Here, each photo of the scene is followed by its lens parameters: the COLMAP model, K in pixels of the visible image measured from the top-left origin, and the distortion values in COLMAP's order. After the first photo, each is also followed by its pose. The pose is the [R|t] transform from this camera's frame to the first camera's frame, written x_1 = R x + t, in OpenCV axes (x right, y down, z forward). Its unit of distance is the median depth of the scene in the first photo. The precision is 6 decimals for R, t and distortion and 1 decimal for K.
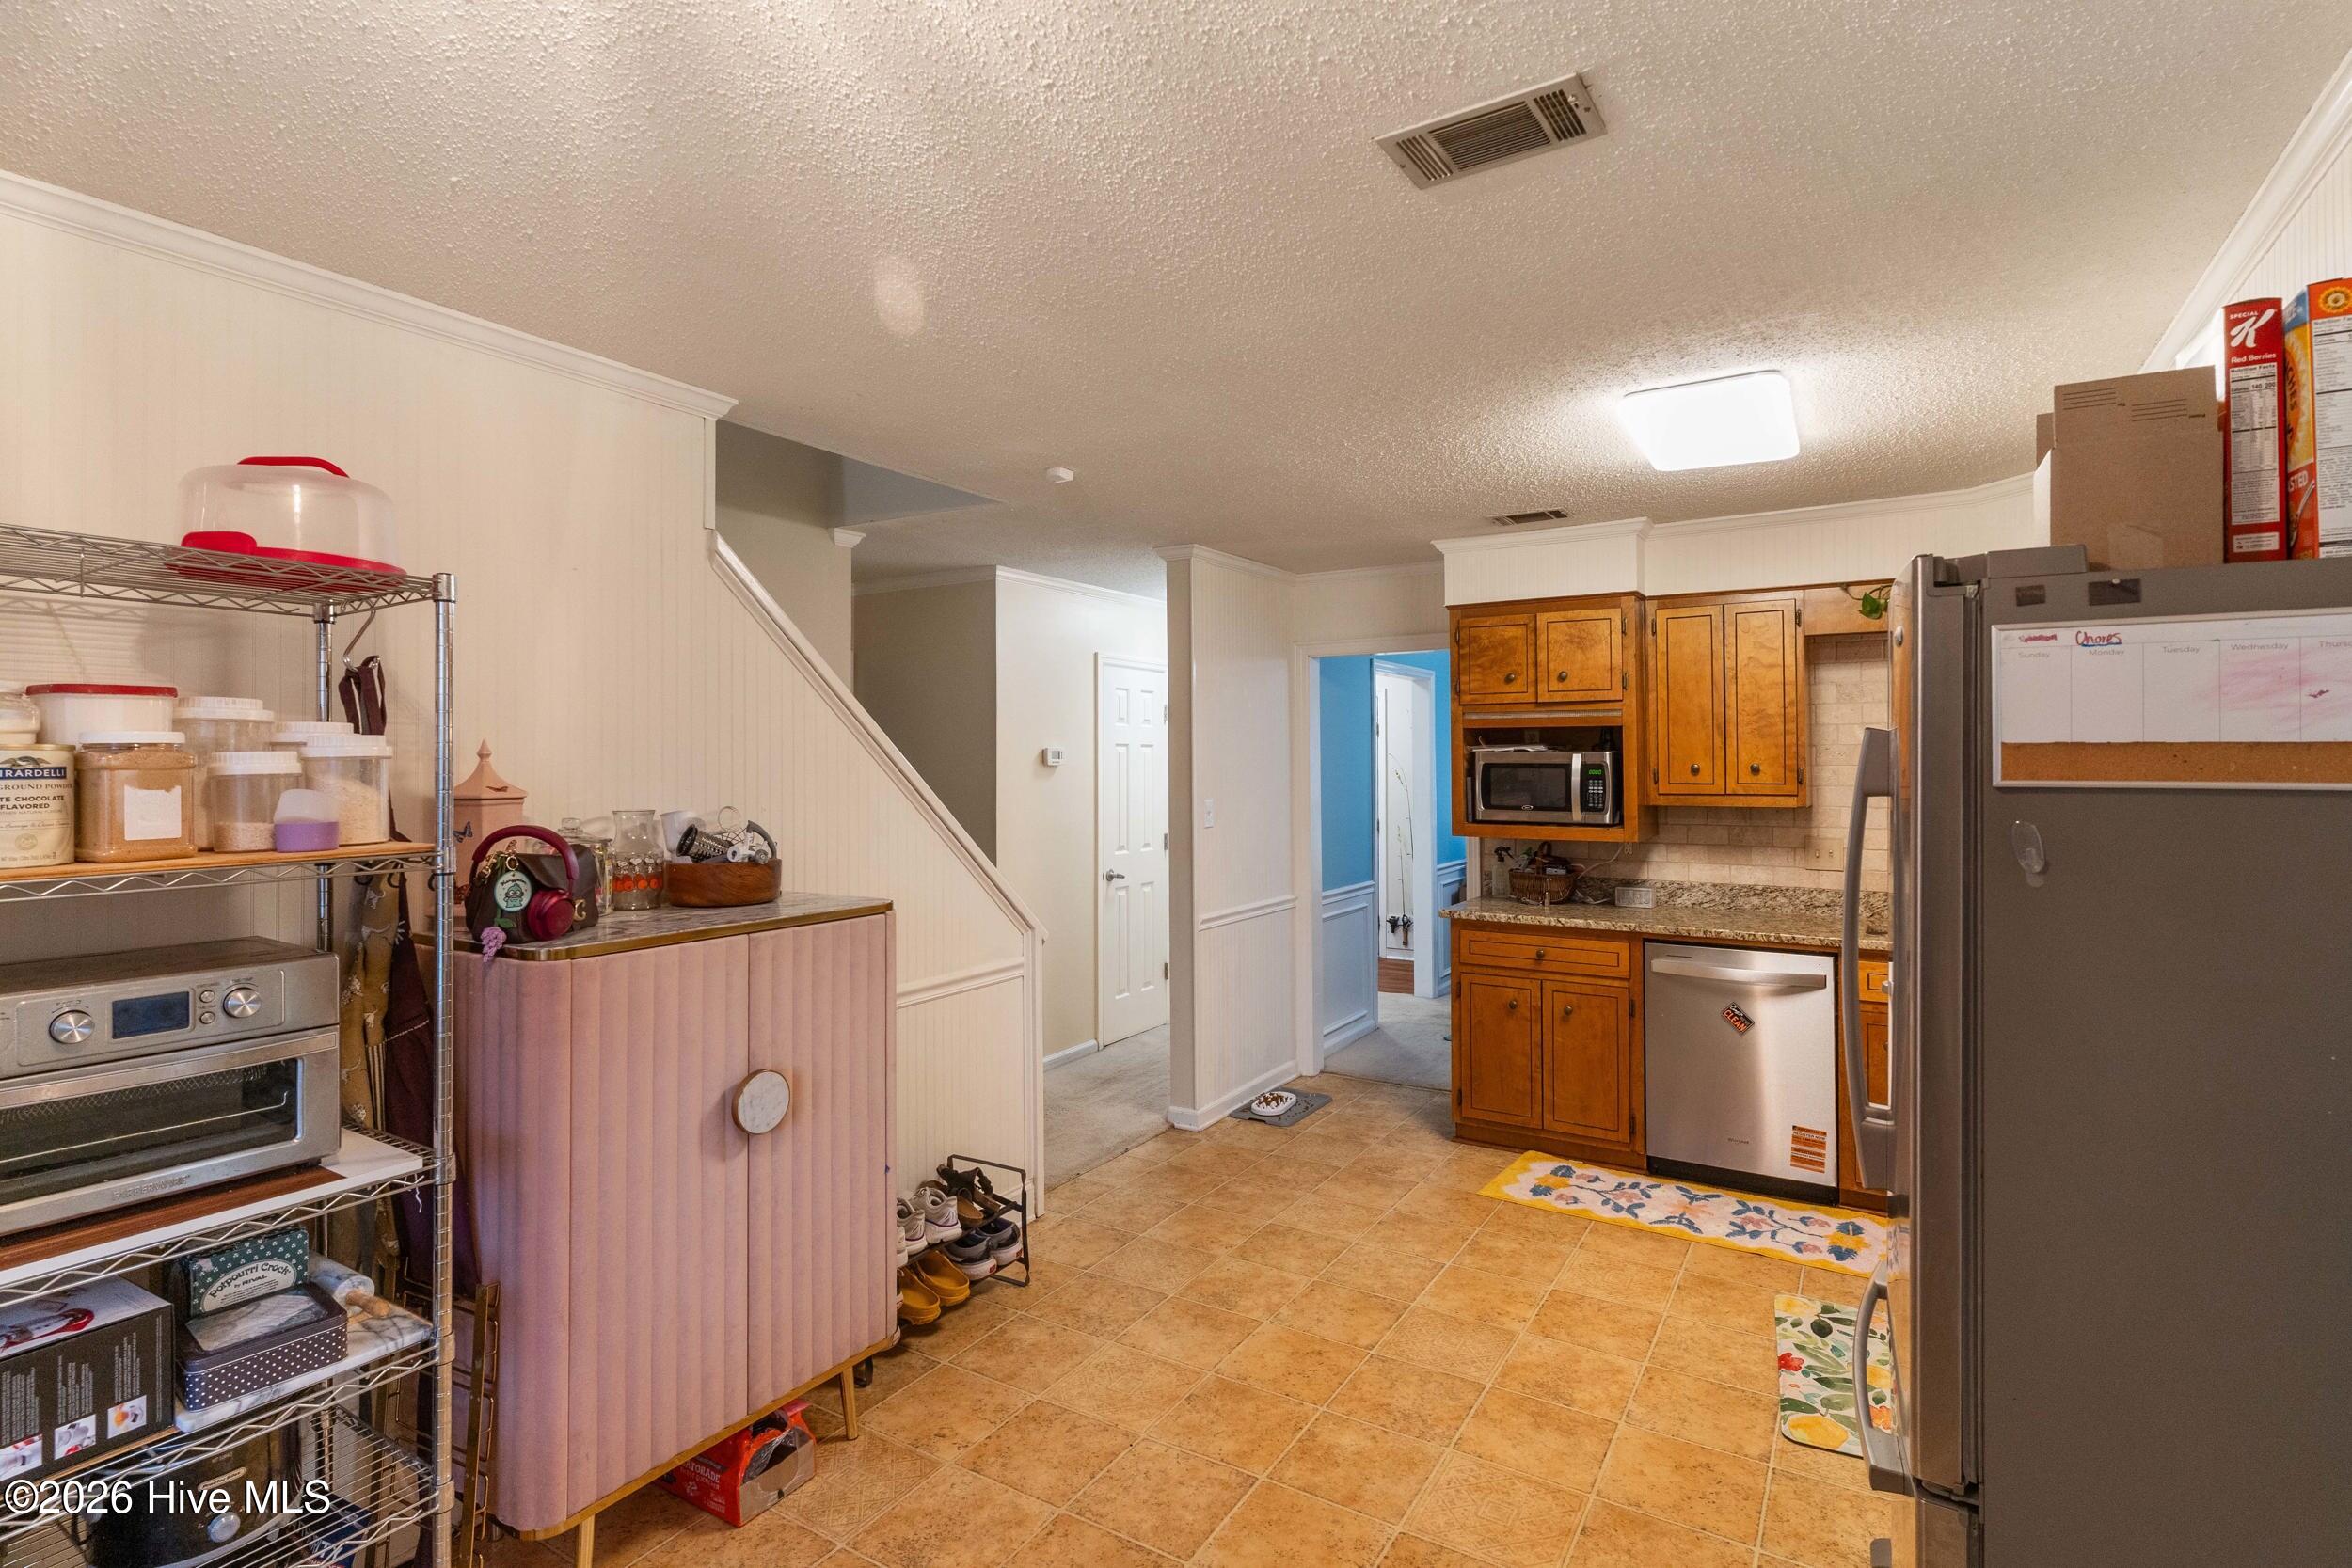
lens RADIAL K [[1145.3, 0, 1180.1], [0, 1145.3, 771.4], [0, 0, 1]] dist [-0.001919, -0.000960]
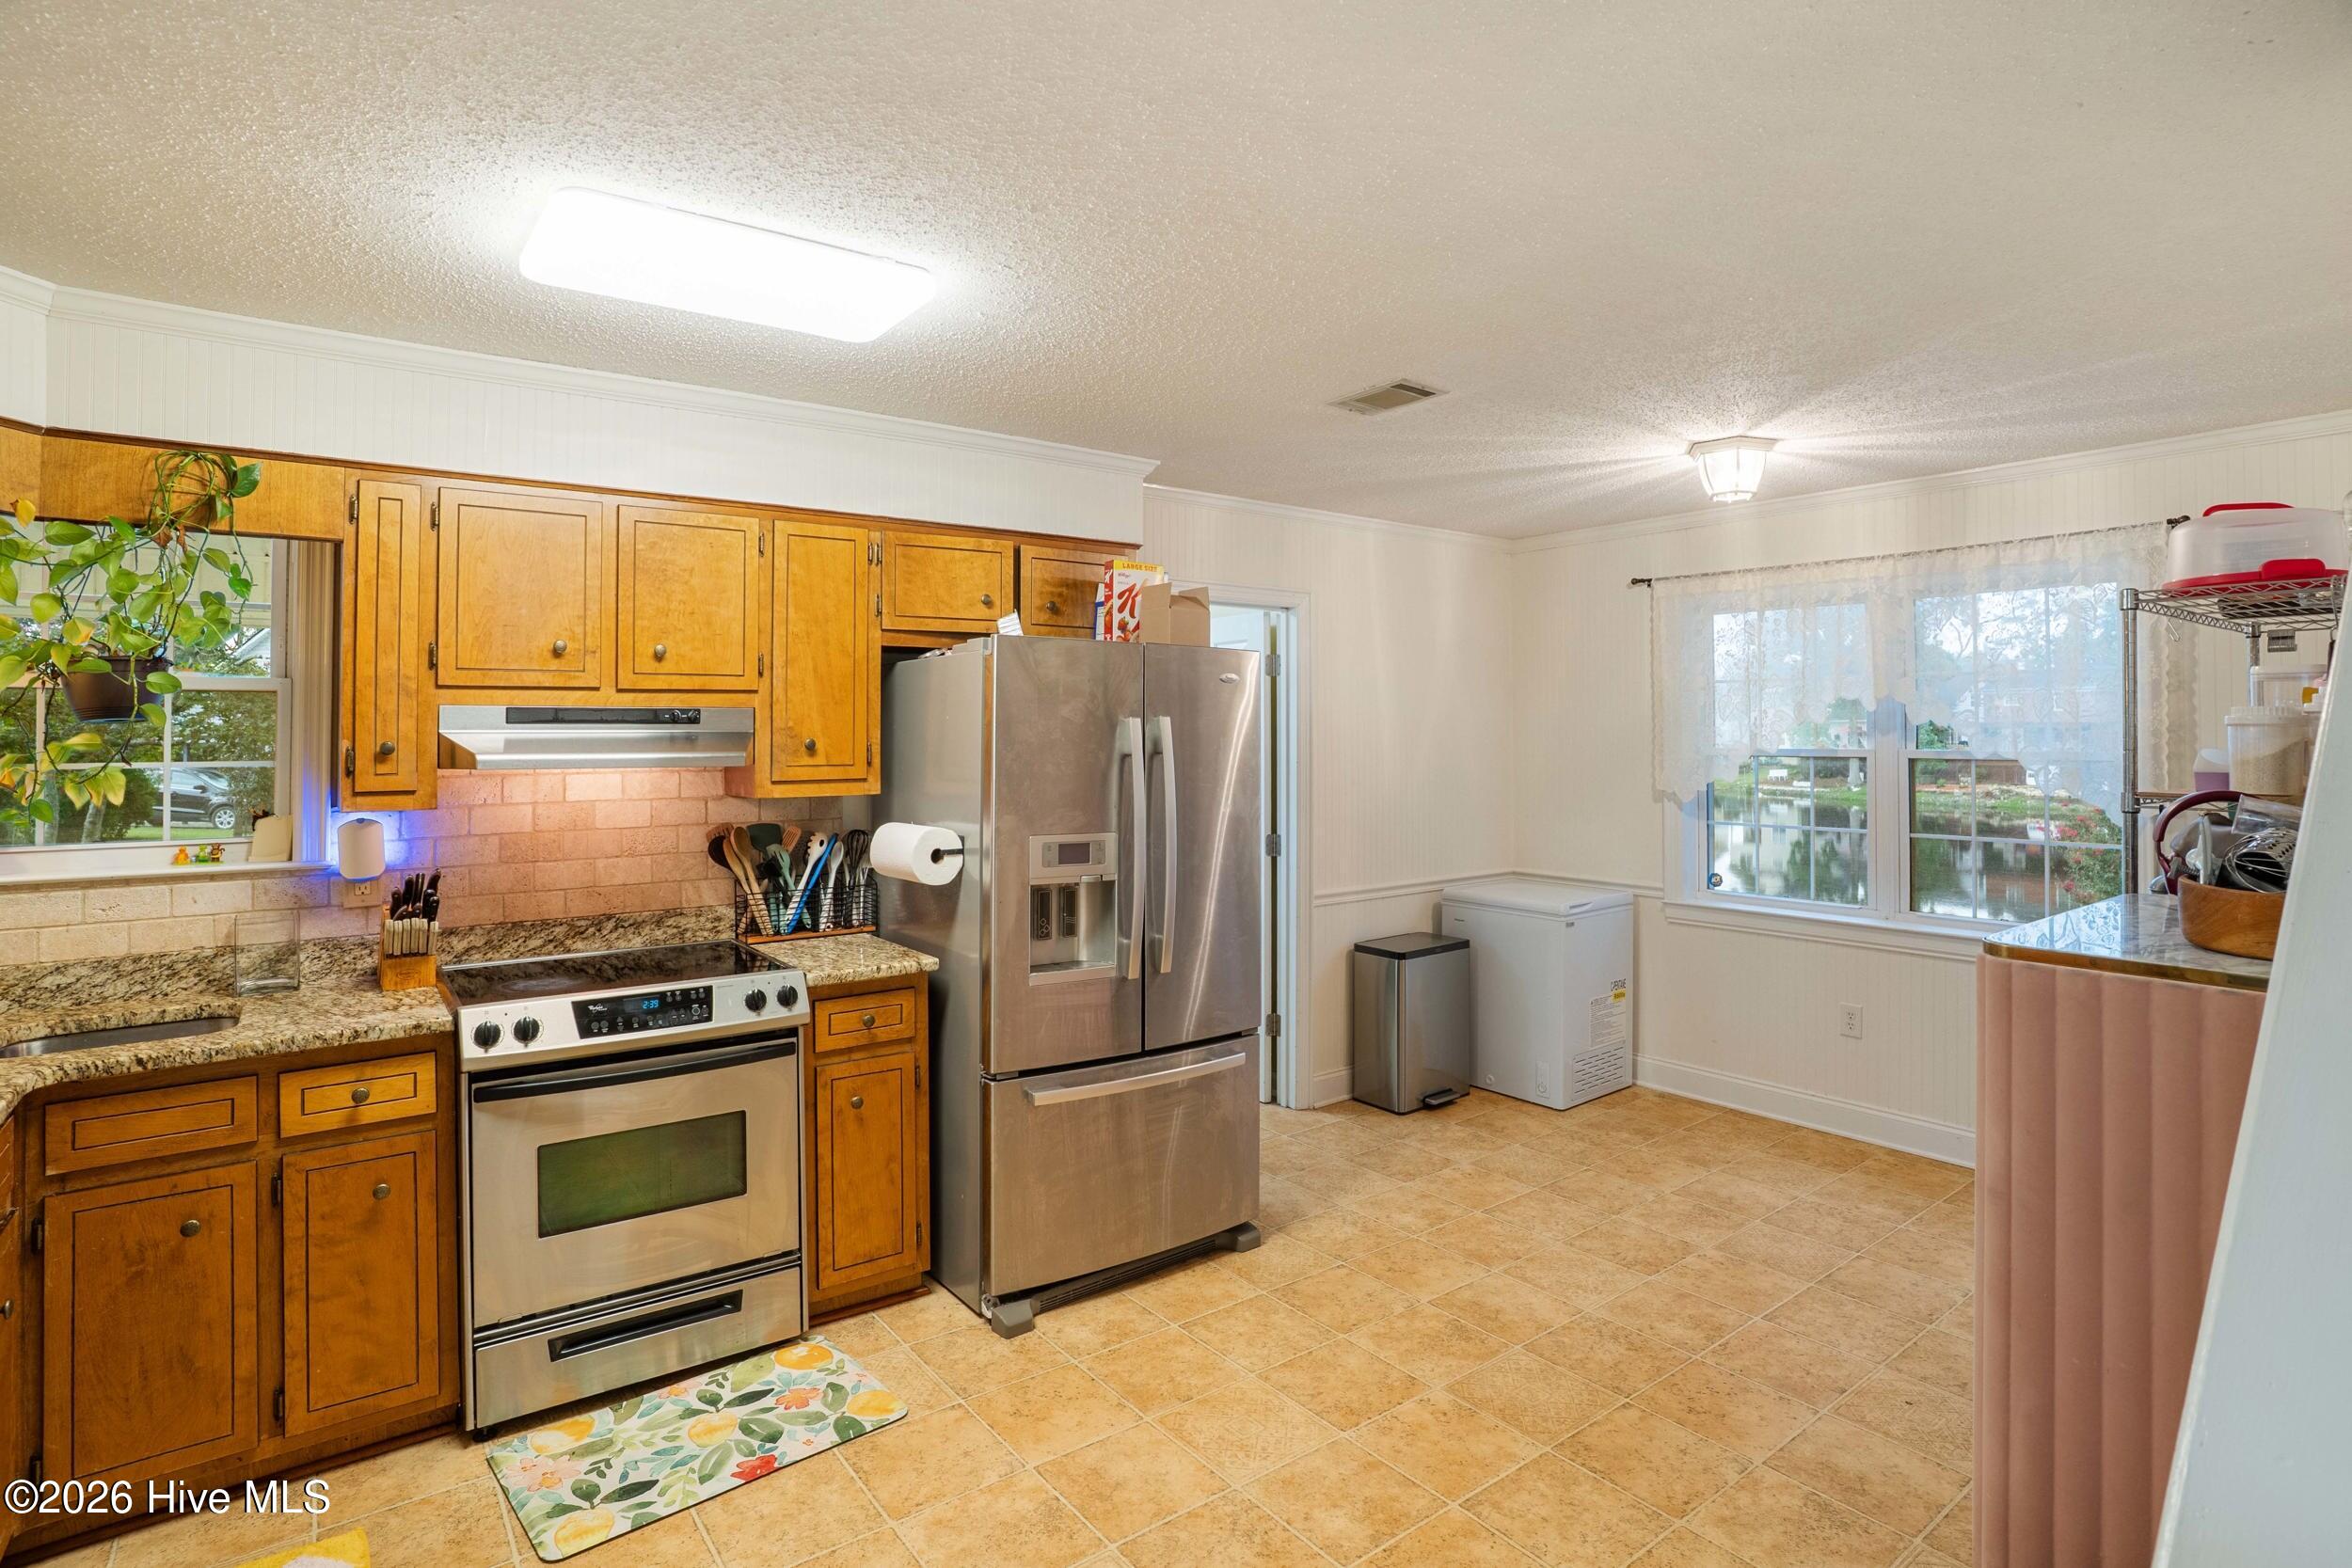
lens RADIAL K [[1204.0, 0, 1153.6], [0, 1204.0, 713.8], [0, 0, 1]] dist [-0.062750, 0.041876]
pose [[-0.927392, 0.006347, 0.374038, -0.059134], [0.002838, 0.999947, -0.009932, -0.018334], [-0.374081, -0.008149, -0.927360, 1.810814]]
